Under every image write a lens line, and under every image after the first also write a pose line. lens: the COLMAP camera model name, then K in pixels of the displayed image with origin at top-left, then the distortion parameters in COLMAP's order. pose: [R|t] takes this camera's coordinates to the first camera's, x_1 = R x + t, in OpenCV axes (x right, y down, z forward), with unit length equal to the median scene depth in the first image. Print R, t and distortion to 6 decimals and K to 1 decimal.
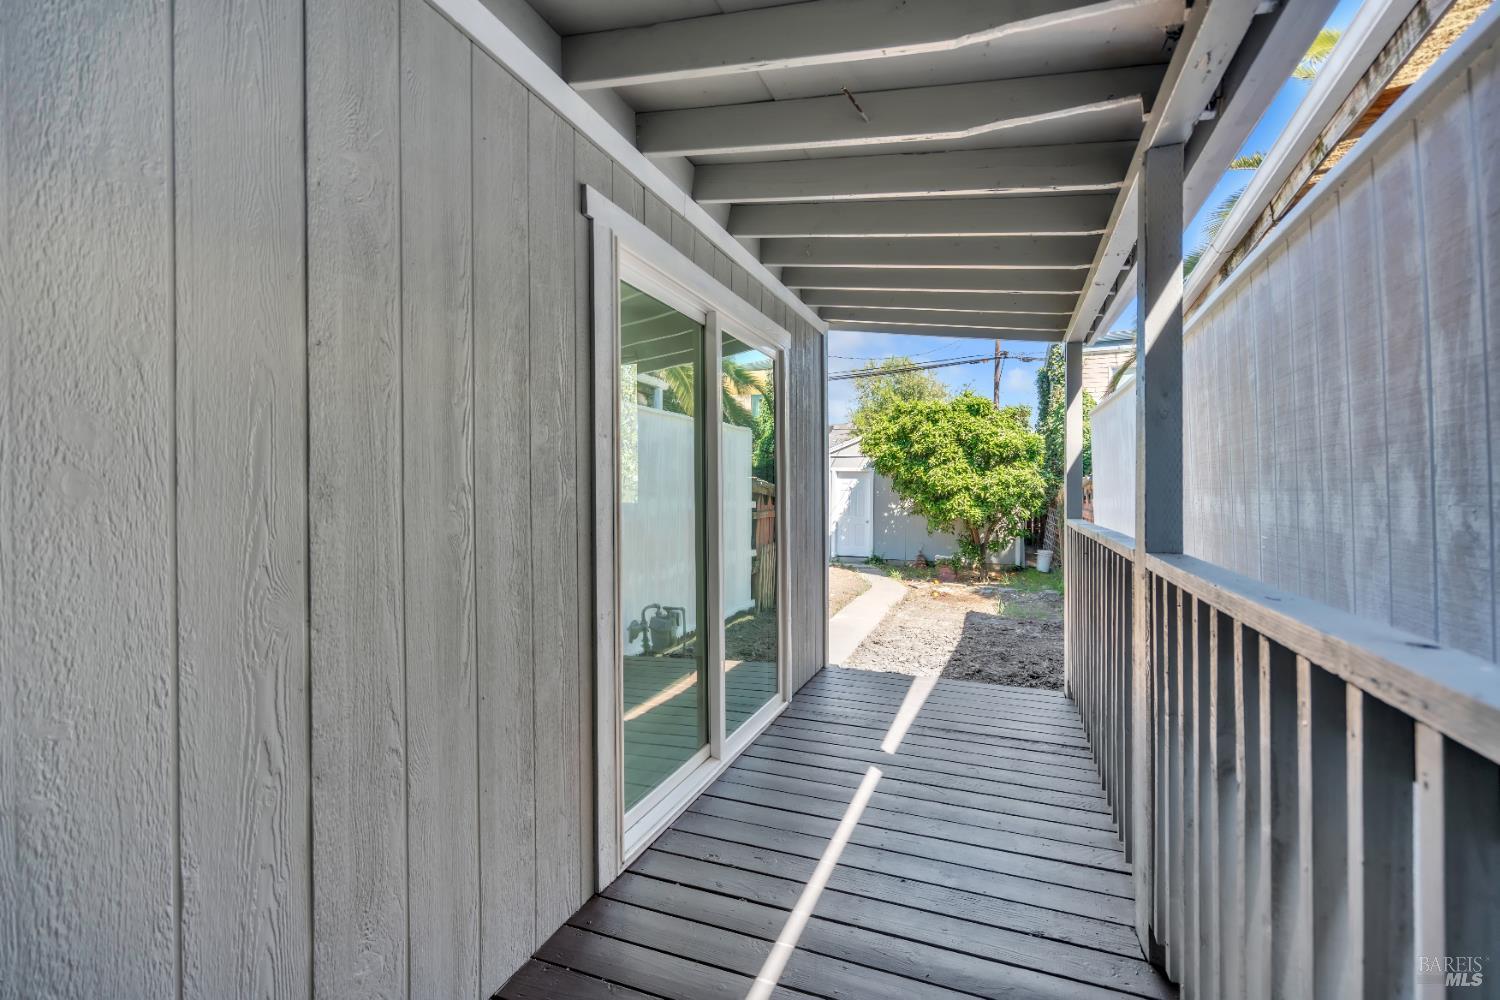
lens RADIAL K [[673.3, 0, 748.8], [0, 673.3, 488.6], [0, 0, 1]] dist [-0.005833, 0.000587]
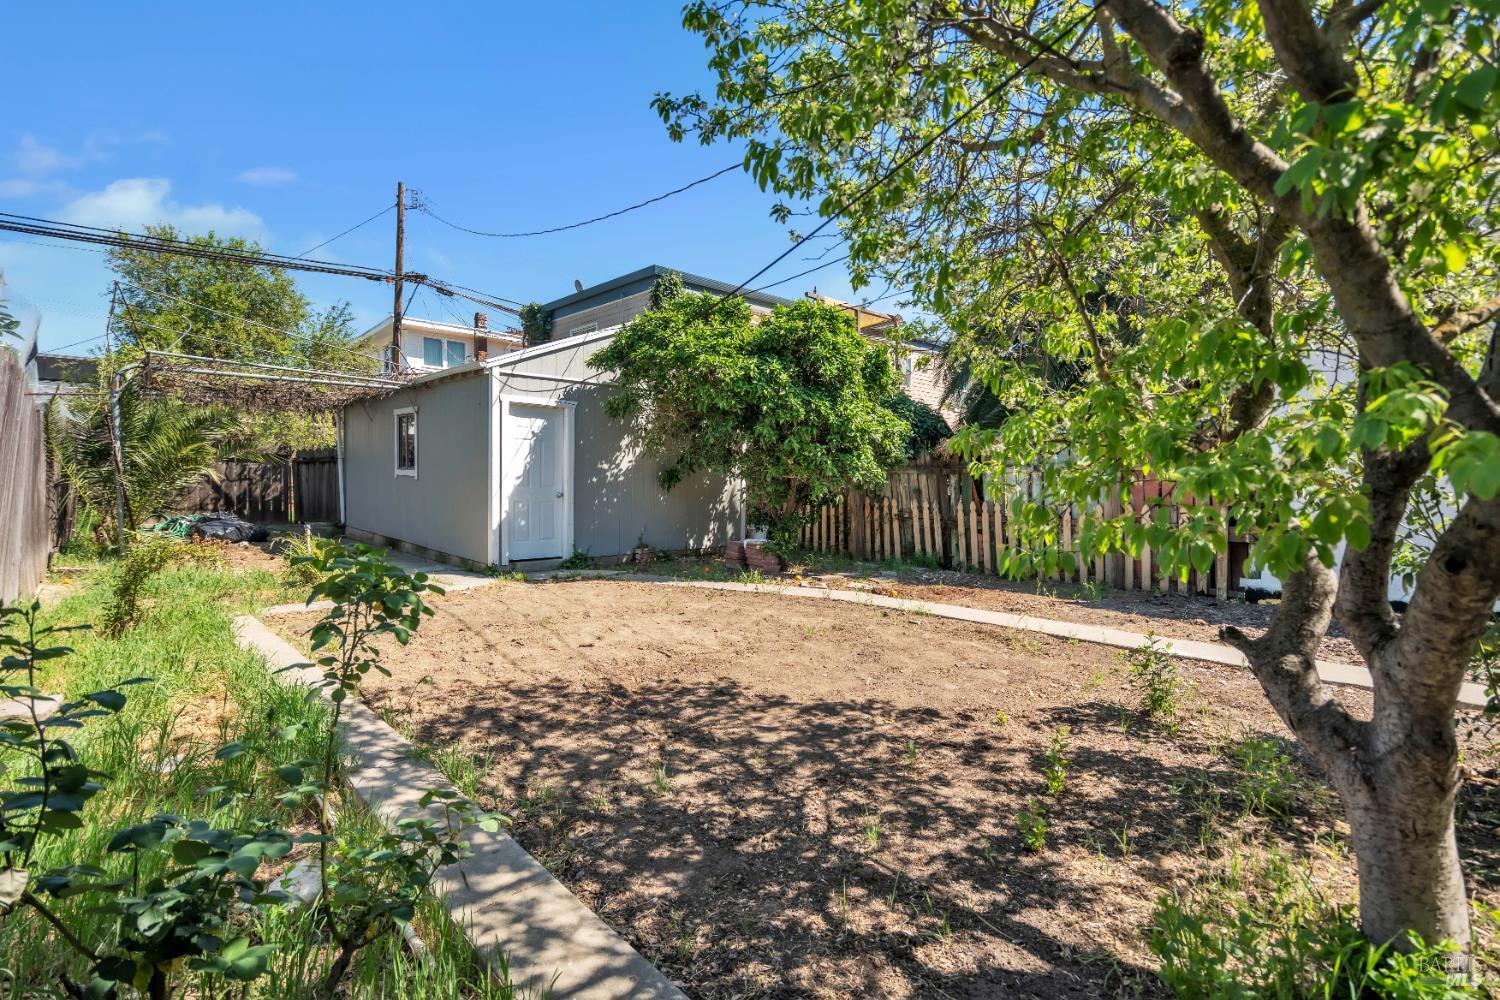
lens RADIAL K [[673.3, 0, 748.8], [0, 673.3, 488.6], [0, 0, 1]] dist [-0.005833, 0.000587]
pose [[0.399285, -0.019576, 0.916618, -0.362944], [-0.007913, 0.999661, 0.024796, 0.036824], [-0.916793, -0.017154, 0.398995, 0.814534]]
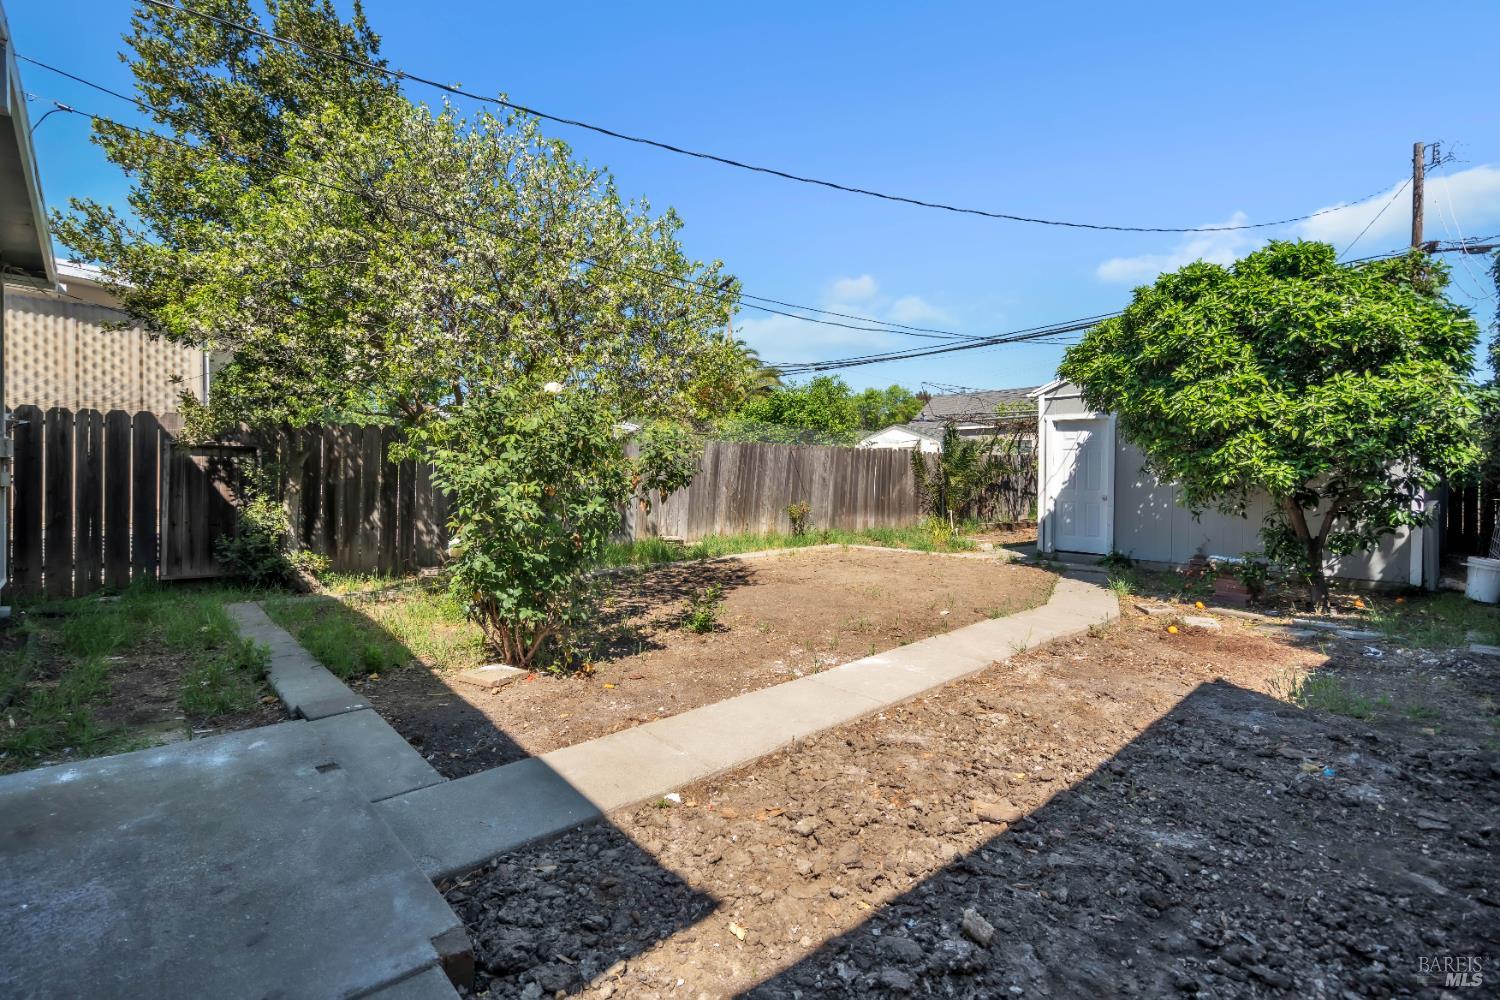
lens RADIAL K [[673.3, 0, 748.8], [0, 673.3, 488.6], [0, 0, 1]] dist [-0.005833, 0.000587]
pose [[0.897399, 0.010632, -0.441092, 0.200885], [-0.003770, 0.999858, 0.016430, 0.040624], [0.441204, -0.013082, 0.897312, 0.379537]]
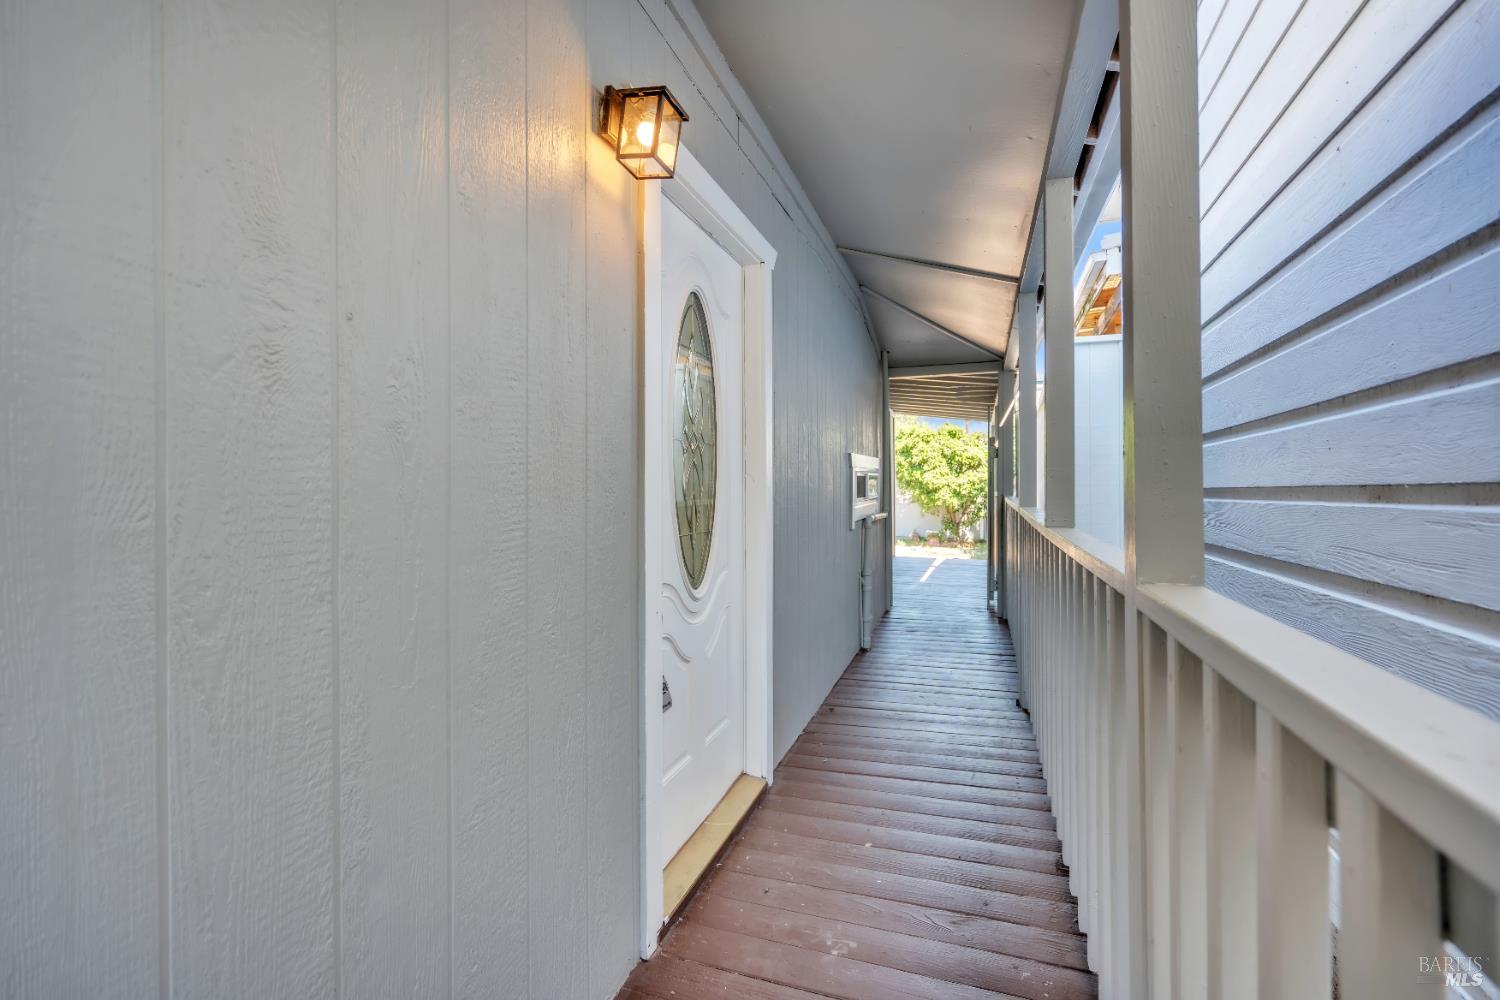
lens RADIAL K [[673.3, 0, 748.8], [0, 673.3, 488.6], [0, 0, 1]] dist [-0.005833, 0.000587]
pose [[0.999322, -0.000419, 0.036823, -0.187669], [0.000451, 1.000000, -0.000859, 0.007892], [-0.036823, 0.000875, 0.999321, -0.520927]]
